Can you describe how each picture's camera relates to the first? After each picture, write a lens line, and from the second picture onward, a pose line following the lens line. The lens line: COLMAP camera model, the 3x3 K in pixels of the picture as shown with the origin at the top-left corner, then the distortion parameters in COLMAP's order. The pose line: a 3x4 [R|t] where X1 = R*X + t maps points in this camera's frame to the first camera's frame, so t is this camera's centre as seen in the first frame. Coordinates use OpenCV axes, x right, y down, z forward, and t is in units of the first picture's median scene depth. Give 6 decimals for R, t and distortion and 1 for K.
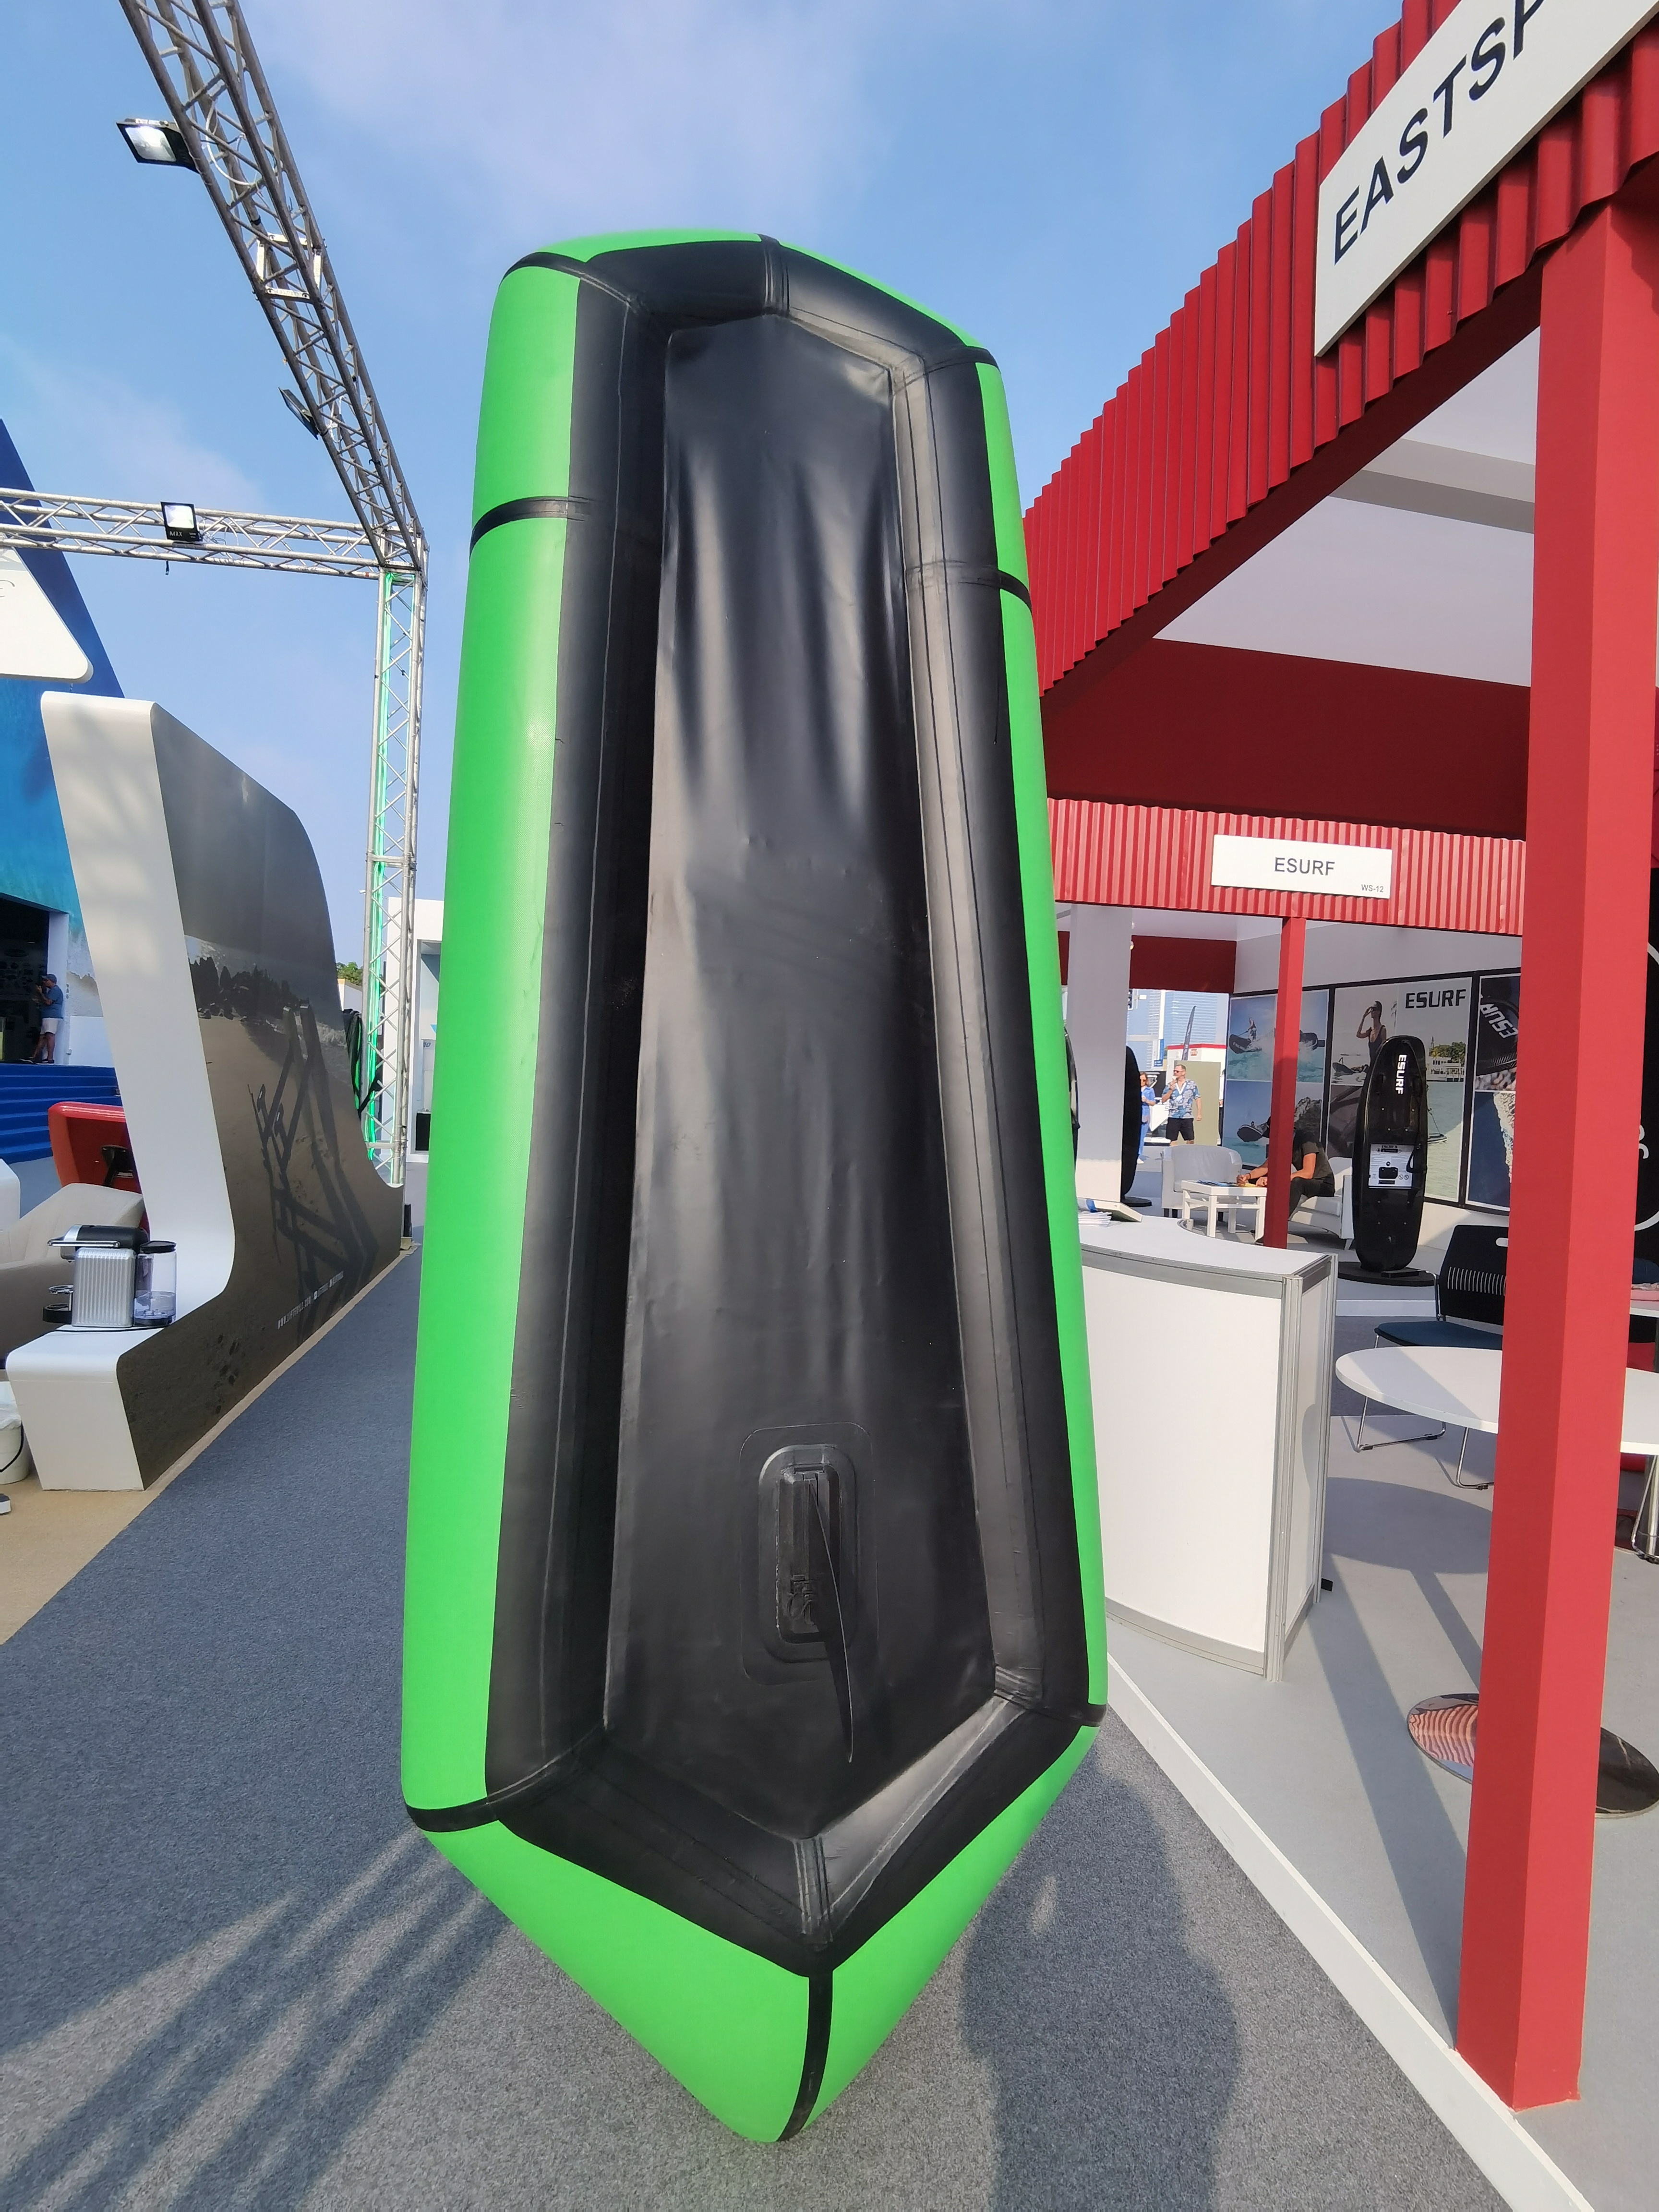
lens RADIAL K [[1232.0, 0, 846.6], [0, 1232.0, 1117.2], [0, 0, 1]] dist [-0.014881, 0.009094]
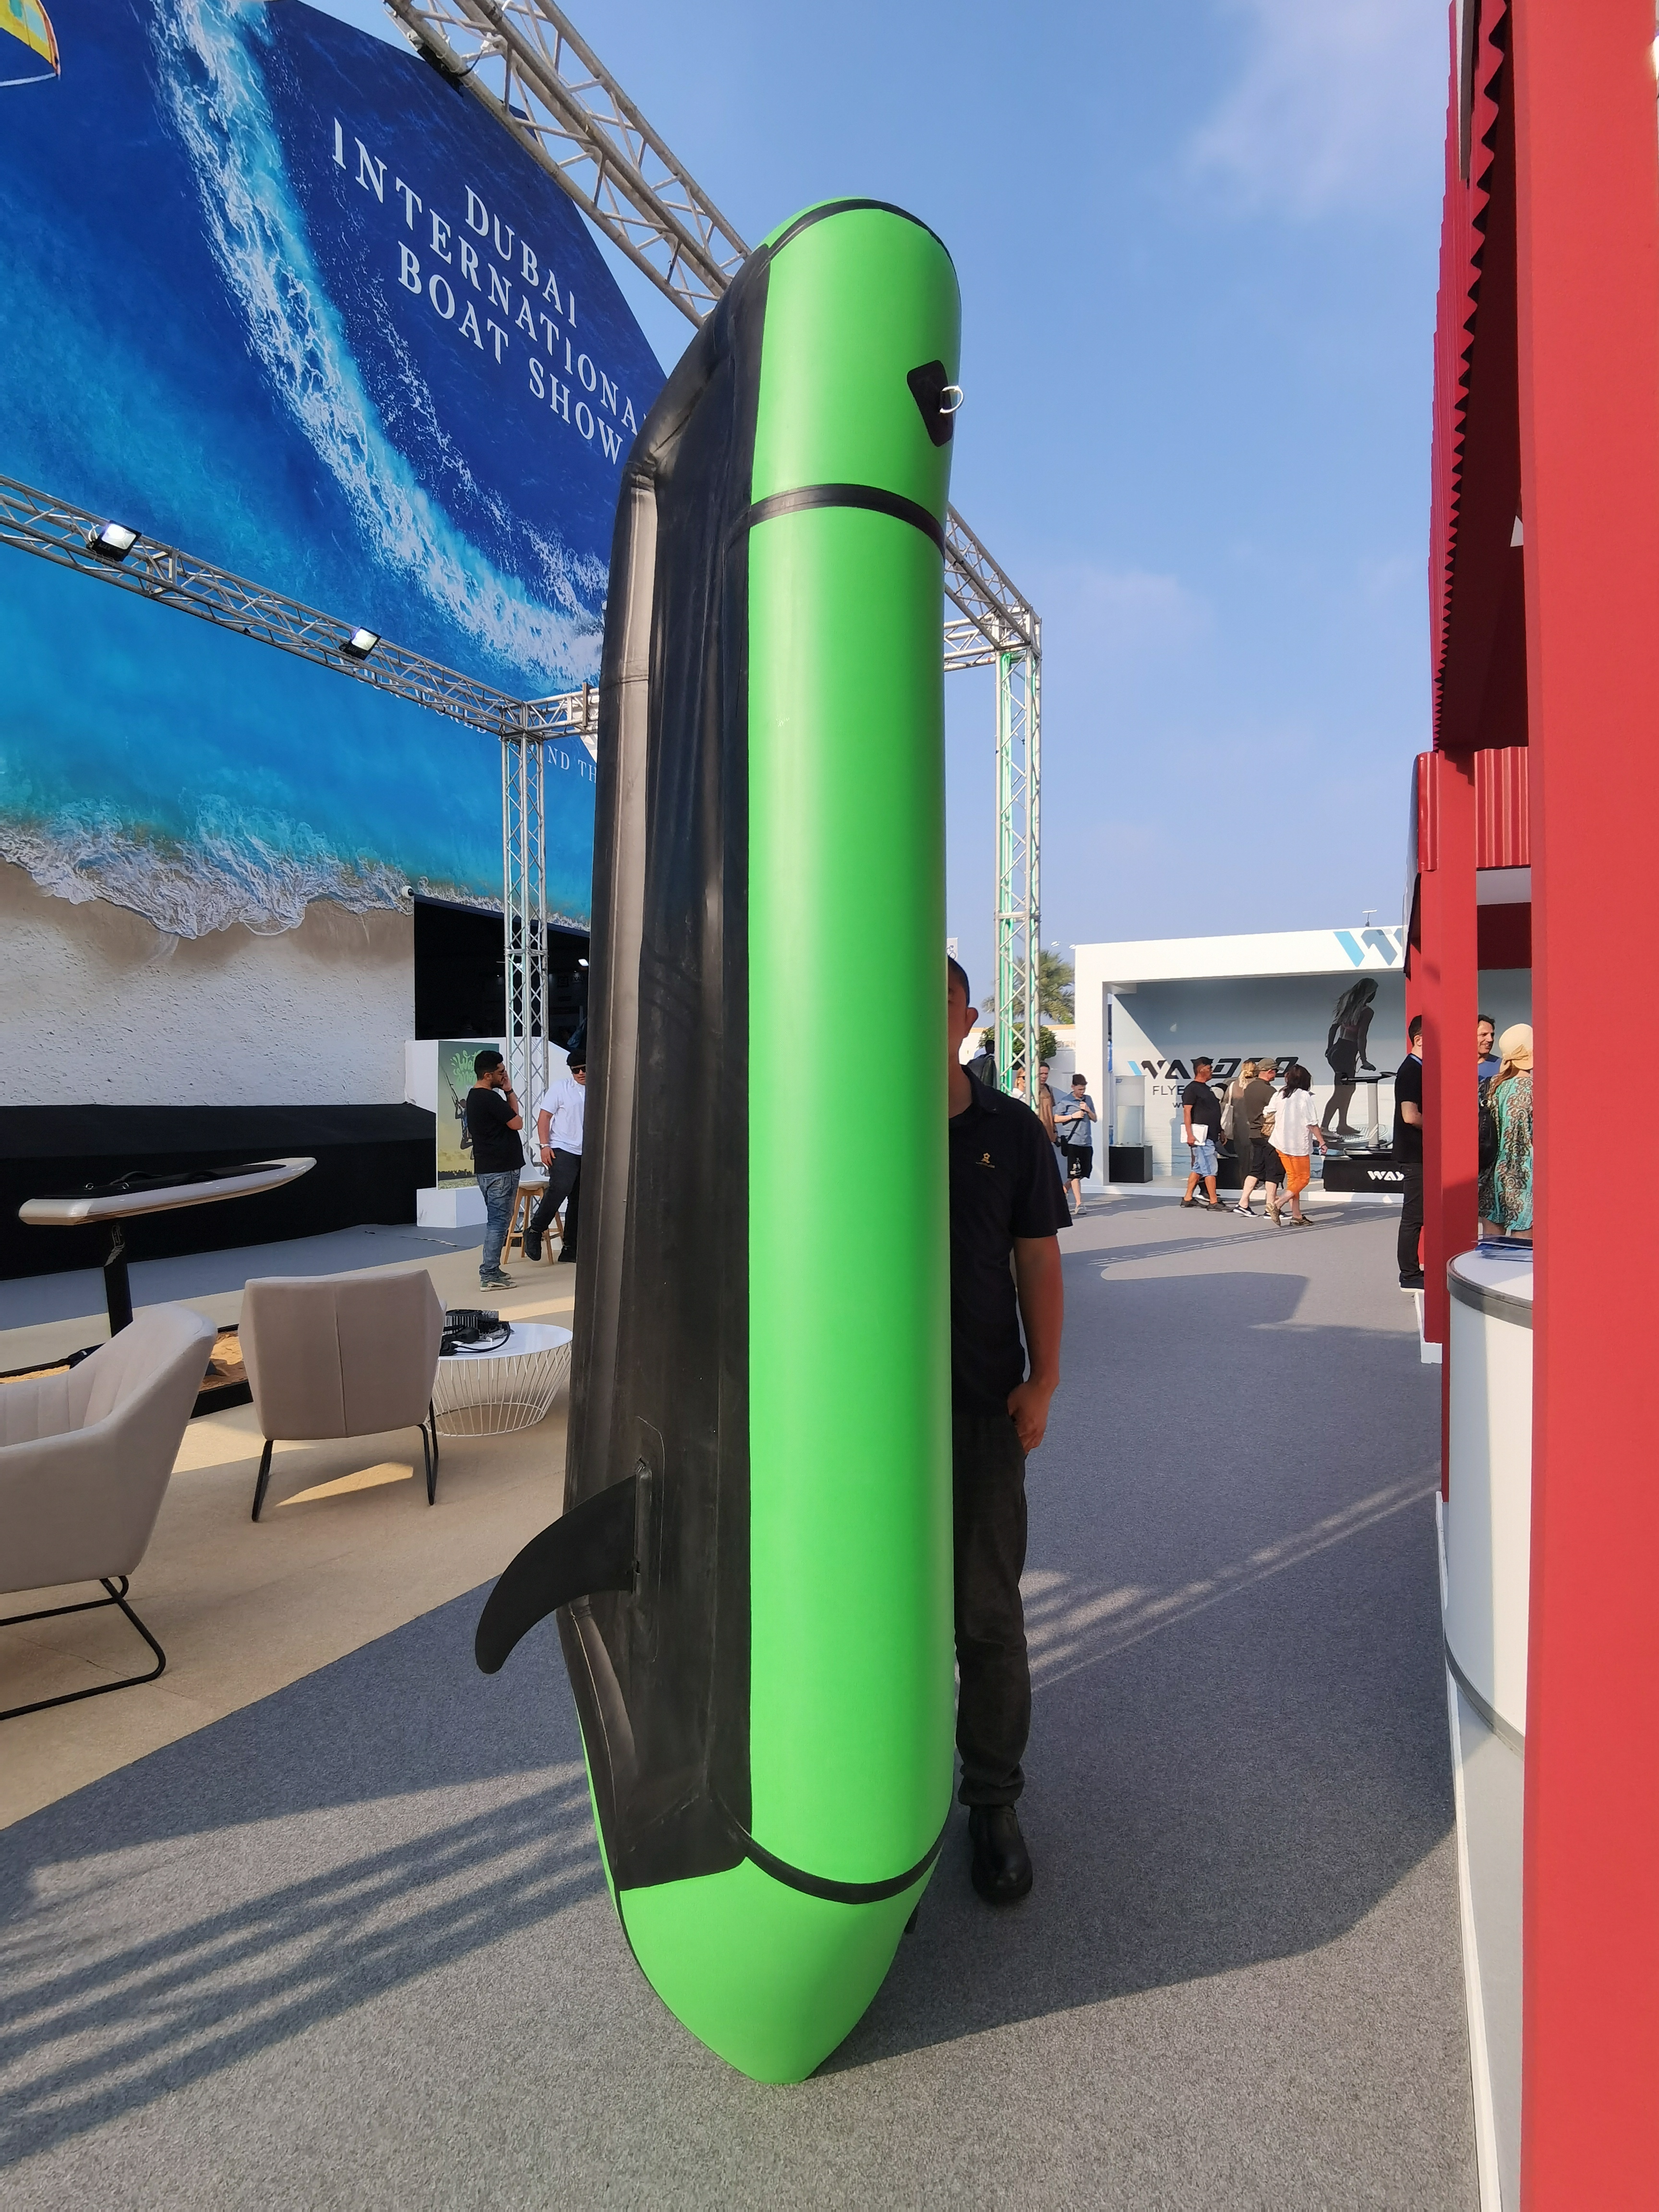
lens RADIAL K [[1232.0, 0, 791.8], [0, 1232.0, 1114.8], [0, 0, 1]] dist [-0.014881, 0.009094]
pose [[0.801056, -0.032553, -0.597703, 0.496694], [0.017531, 0.999368, -0.030934, -0.013531], [0.598332, 0.014302, 0.801121, 0.069702]]
